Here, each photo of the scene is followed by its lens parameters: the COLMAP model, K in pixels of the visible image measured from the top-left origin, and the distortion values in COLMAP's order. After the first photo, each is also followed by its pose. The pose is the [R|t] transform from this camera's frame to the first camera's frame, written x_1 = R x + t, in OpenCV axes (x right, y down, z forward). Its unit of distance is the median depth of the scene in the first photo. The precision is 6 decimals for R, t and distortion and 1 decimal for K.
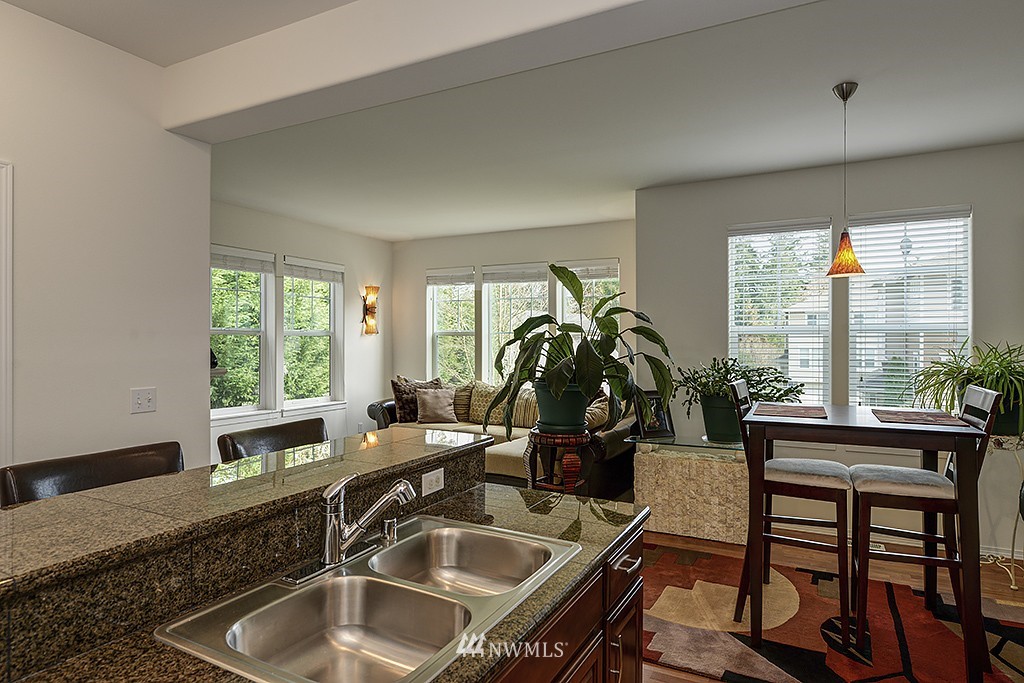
lens RADIAL K [[621.0, 0, 508.4], [0, 621.0, 344.0], [0, 0, 1]] dist [0.049156, 0.000741]
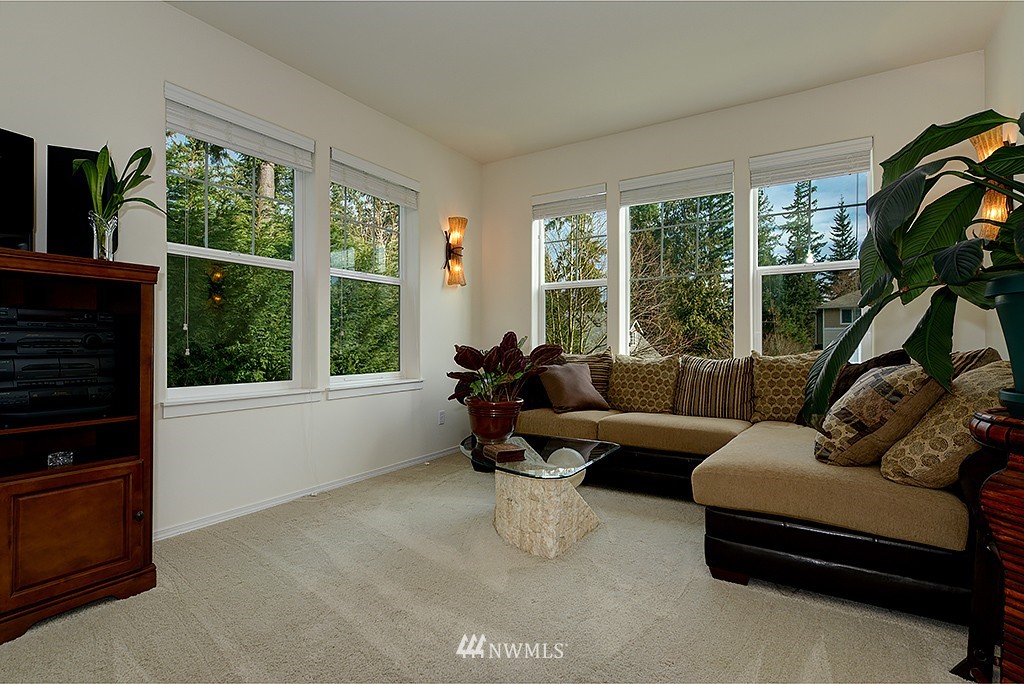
lens RADIAL K [[513.1, 0, 511.2], [0, 513.1, 346.5], [0, 0, 1]] dist [0.000020, -0.000176]
pose [[0.998872, -0.007201, -0.046939, -0.132123], [0.006589, 0.999891, -0.013188, 0.060777], [0.047029, 0.012864, 0.998811, 0.425817]]
